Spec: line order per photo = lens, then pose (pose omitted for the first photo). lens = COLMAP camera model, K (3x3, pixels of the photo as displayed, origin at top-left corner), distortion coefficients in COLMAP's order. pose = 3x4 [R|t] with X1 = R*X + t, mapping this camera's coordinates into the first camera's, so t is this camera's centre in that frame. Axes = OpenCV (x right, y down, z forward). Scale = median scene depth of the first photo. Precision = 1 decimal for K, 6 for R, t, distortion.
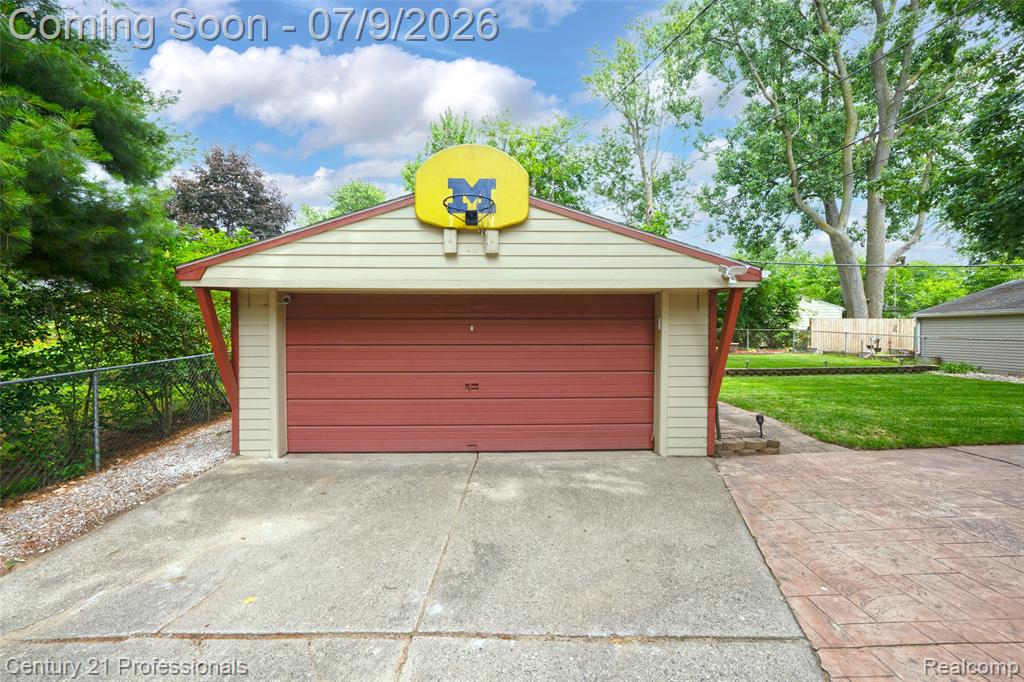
lens RADIAL K [[366.2, 0, 512.0], [0, 366.2, 341.0], [0, 0, 1]] dist [-0.028310, 0.007146]
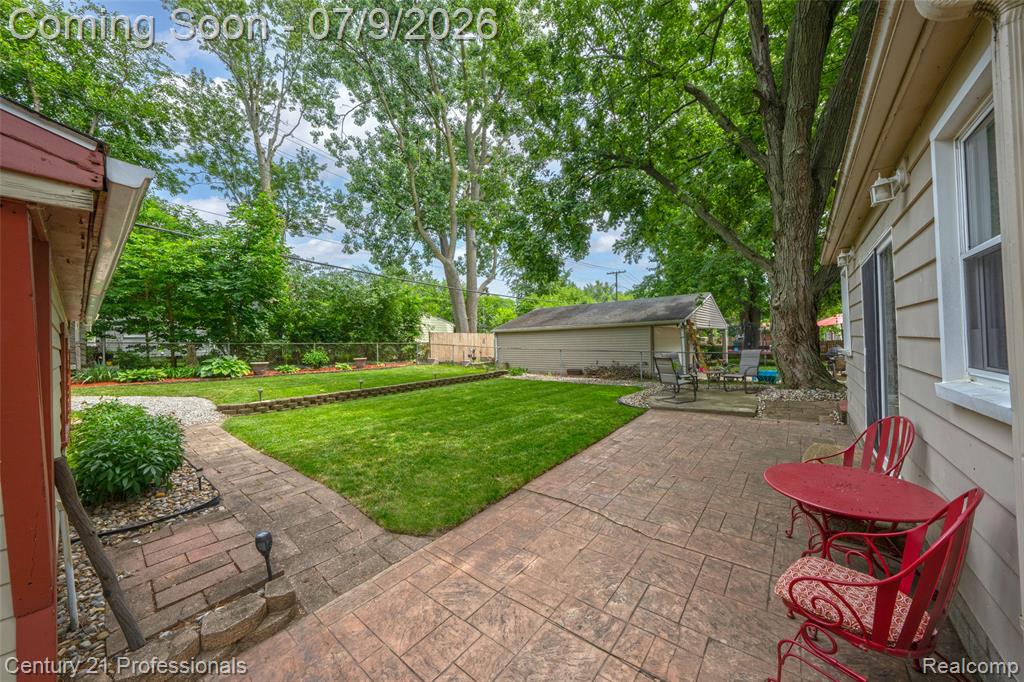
lens RADIAL K [[366.2, 0, 512.0], [0, 366.2, 341.0], [0, 0, 1]] dist [-0.028310, 0.007146]
pose [[0.628294, -0.008473, 0.777930, 0.079205], [0.037938, 0.999085, -0.019759, -0.003399], [-0.777050, 0.041928, 0.628041, 0.067692]]
